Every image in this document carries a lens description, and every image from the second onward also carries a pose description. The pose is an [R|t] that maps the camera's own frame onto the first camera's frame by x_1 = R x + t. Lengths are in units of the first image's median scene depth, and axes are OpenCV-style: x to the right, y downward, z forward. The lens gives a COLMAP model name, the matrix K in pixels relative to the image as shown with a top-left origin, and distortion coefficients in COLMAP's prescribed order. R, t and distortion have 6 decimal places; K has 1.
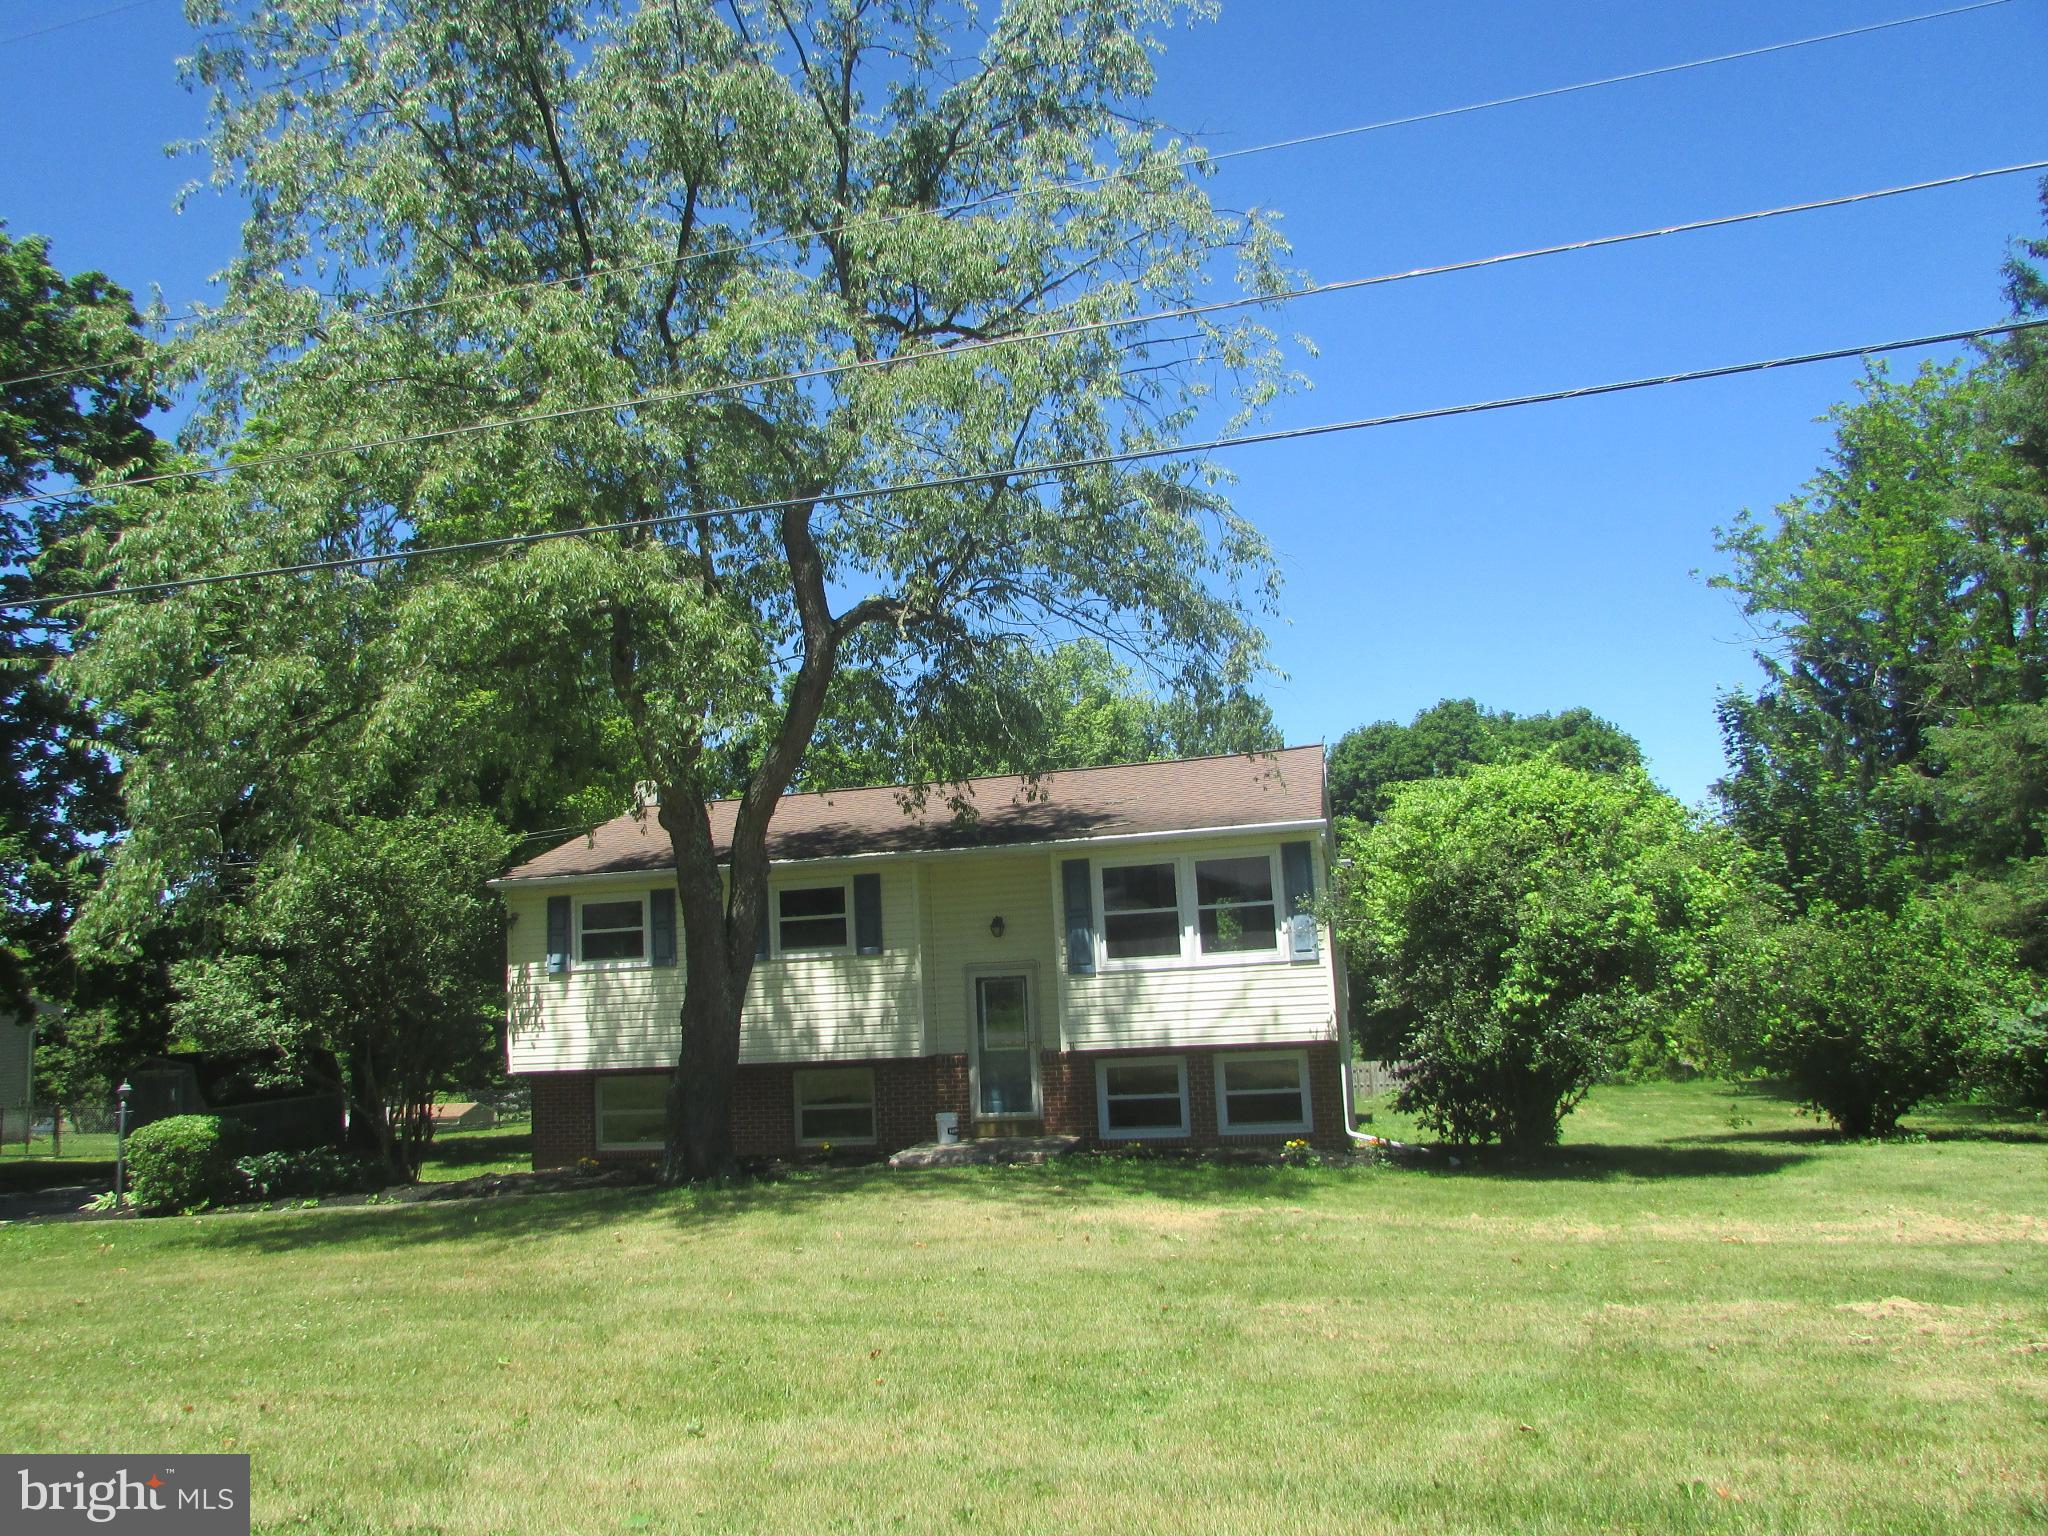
lens RADIAL K [[1450.3, 0, 1042.4], [0, 1450.3, 810.8], [0, 0, 1]] dist [-0.027271, 0.002167]
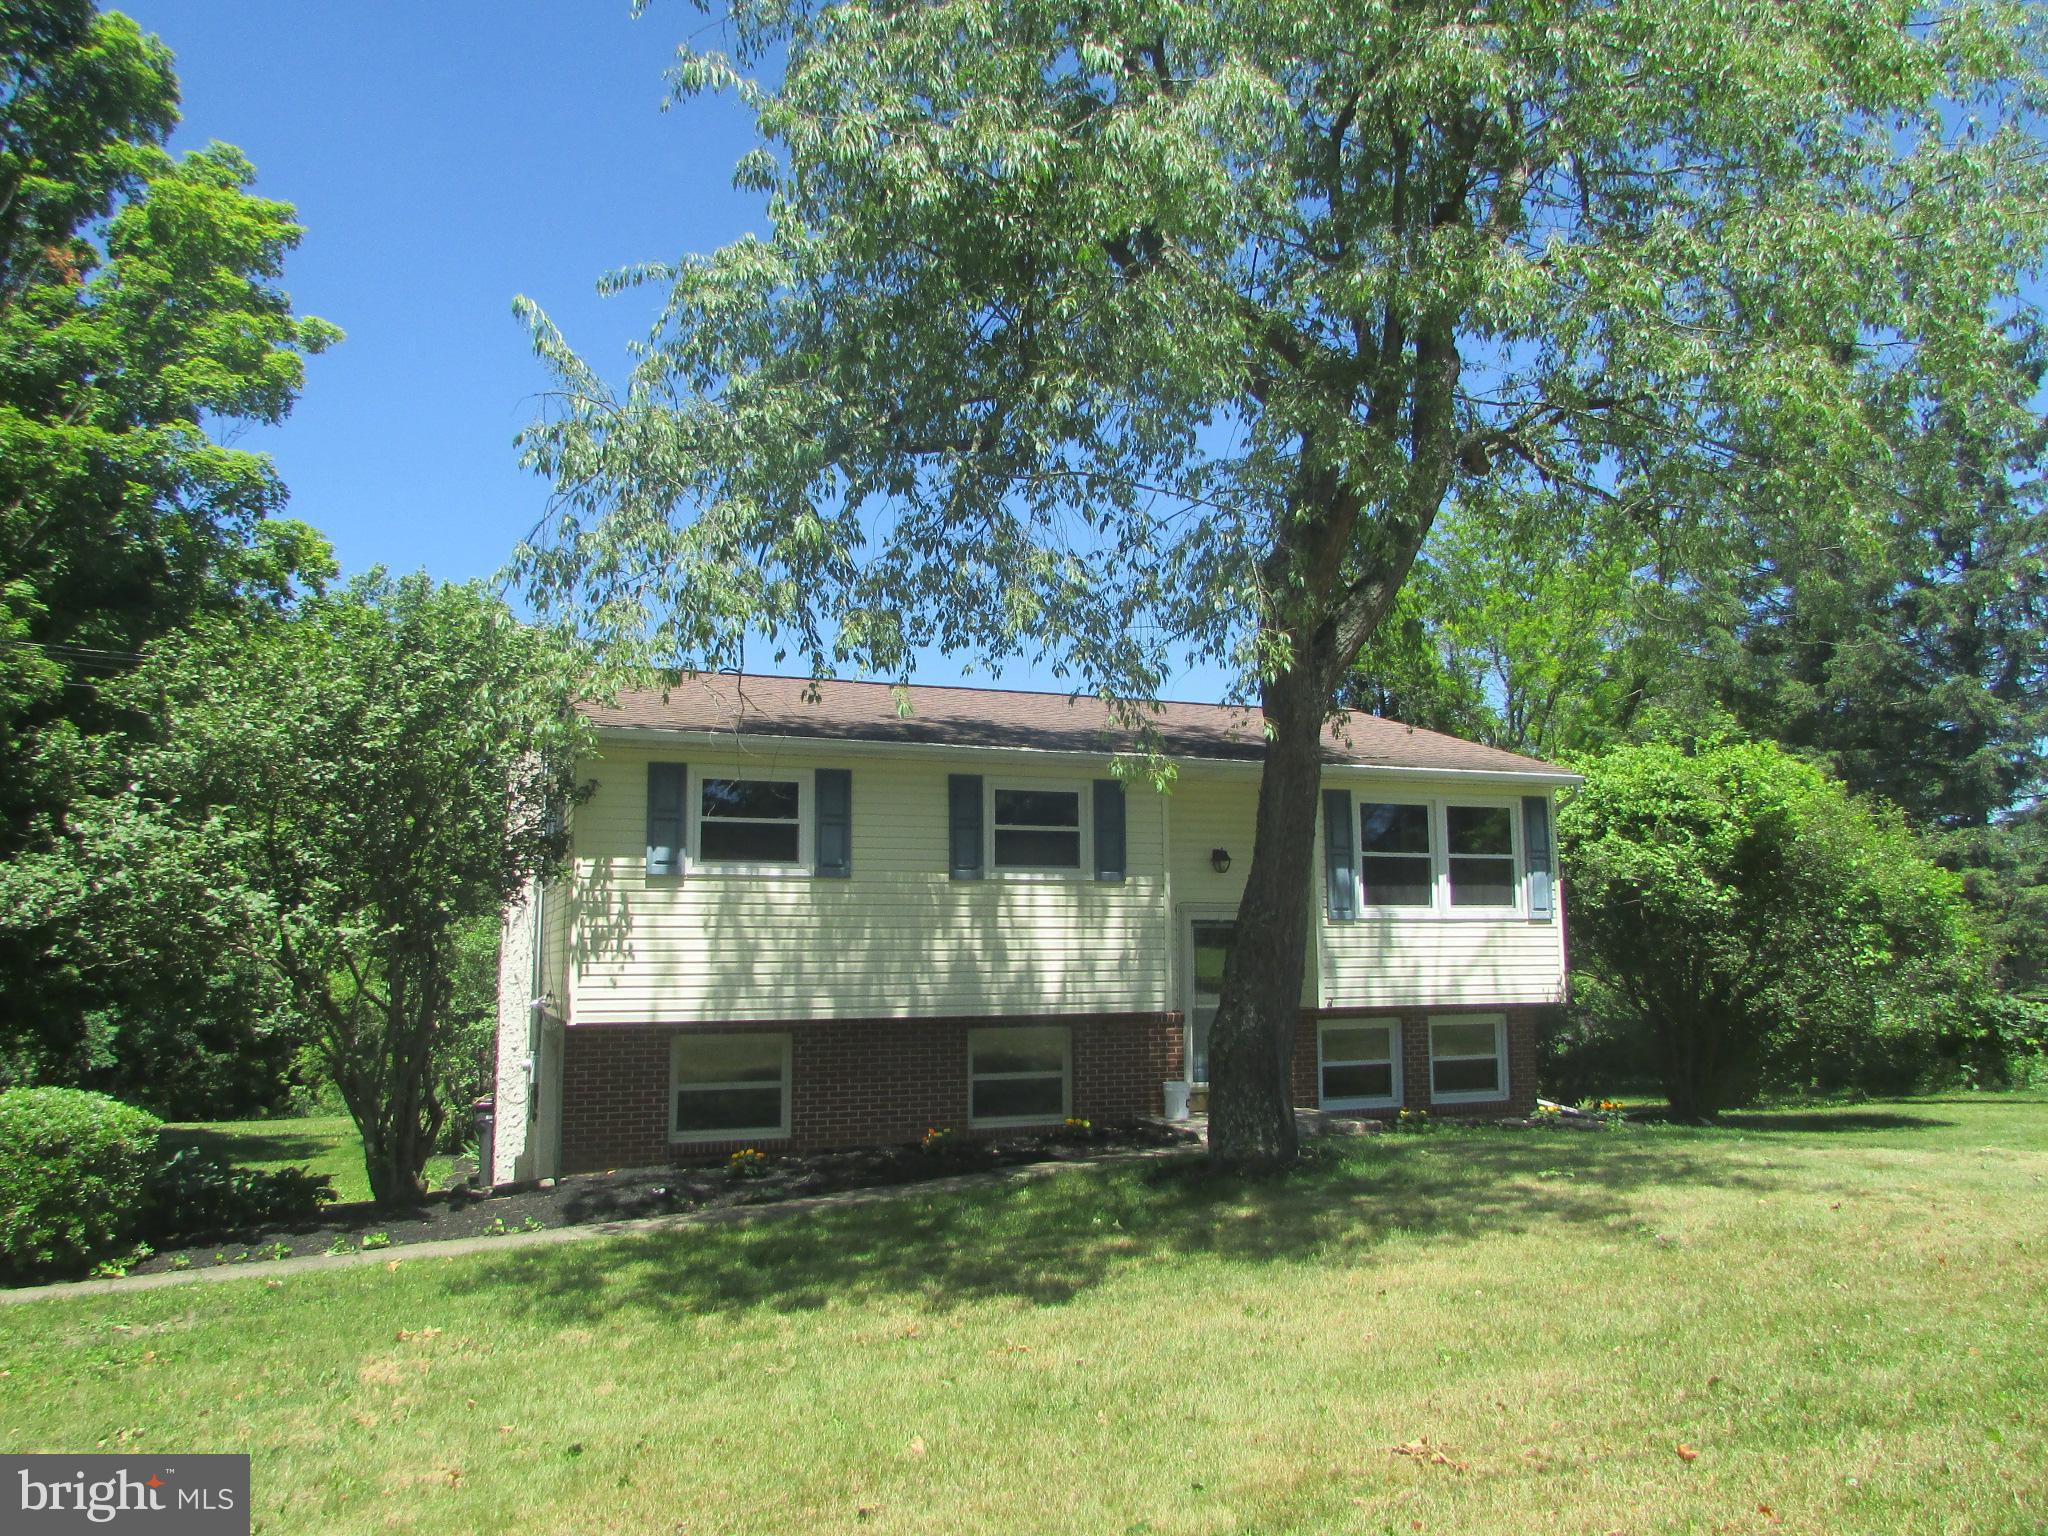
lens RADIAL K [[1450.3, 0, 1025.9], [0, 1450.3, 771.0], [0, 0, 1]] dist [-0.027271, 0.002167]
pose [[0.825098, 0.120356, 0.552021, -0.600699], [-0.096438, 0.992710, -0.072293, 0.101114], [-0.556698, 0.006413, 0.830690, 0.366760]]
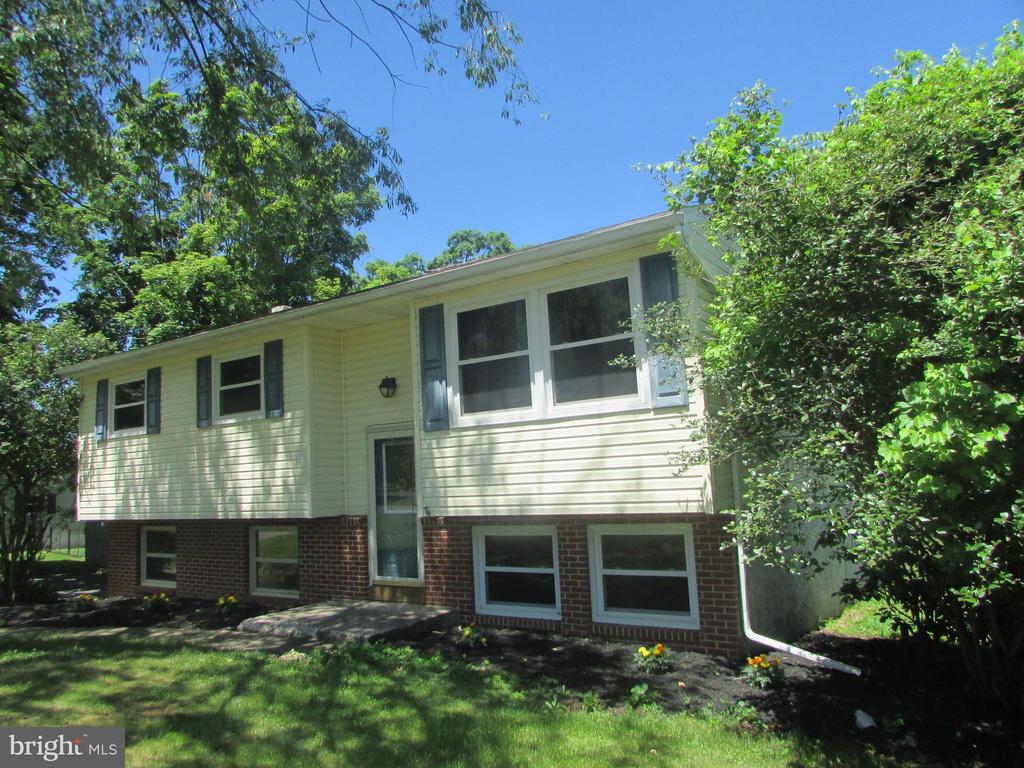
lens RADIAL K [[725.1, 0, 516.9], [0, 725.1, 387.3], [0, 0, 1]] dist [-0.027271, 0.002167]
pose [[0.935712, -0.037145, -0.350804, 0.223508], [0.040608, 0.999172, 0.002517, 0.083297], [0.350420, -0.016600, 0.936446, 0.578020]]
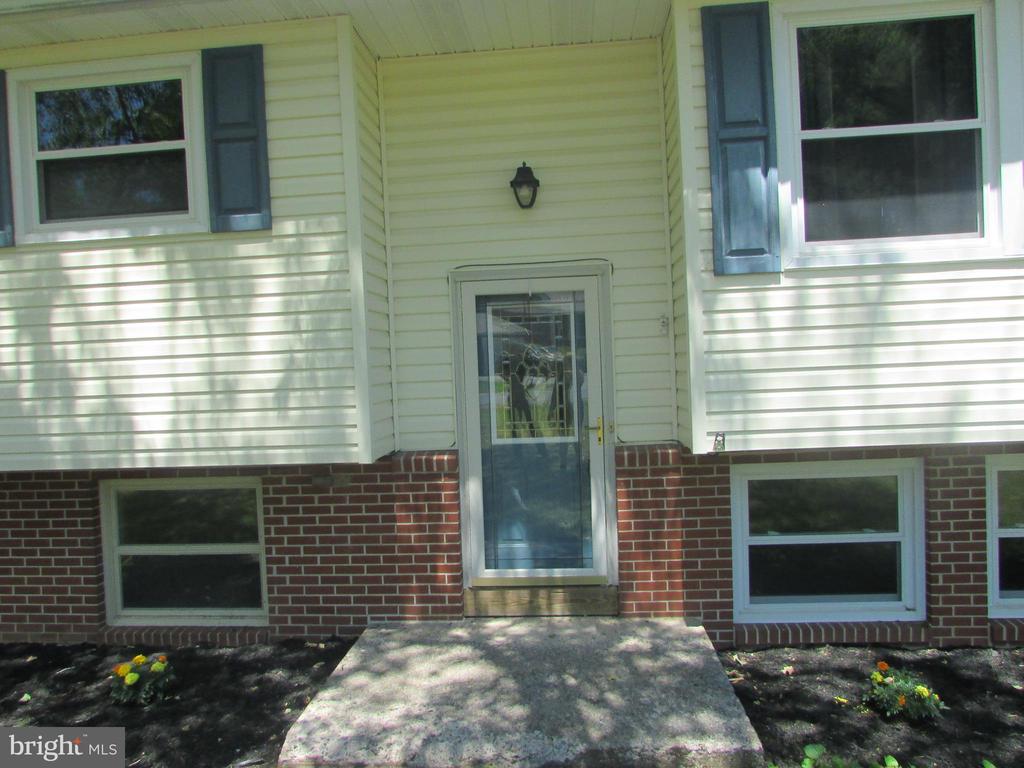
lens RADIAL K [[830.5, 0, 524.2], [0, 830.5, 401.2], [0, 0, 1]] dist [-0.027715, -0.003193]
pose [[0.991677, 0.005580, 0.128627, -0.067708], [-0.025101, 0.988269, 0.150646, 0.110167], [-0.126277, -0.152621, 0.980184, 0.735719]]
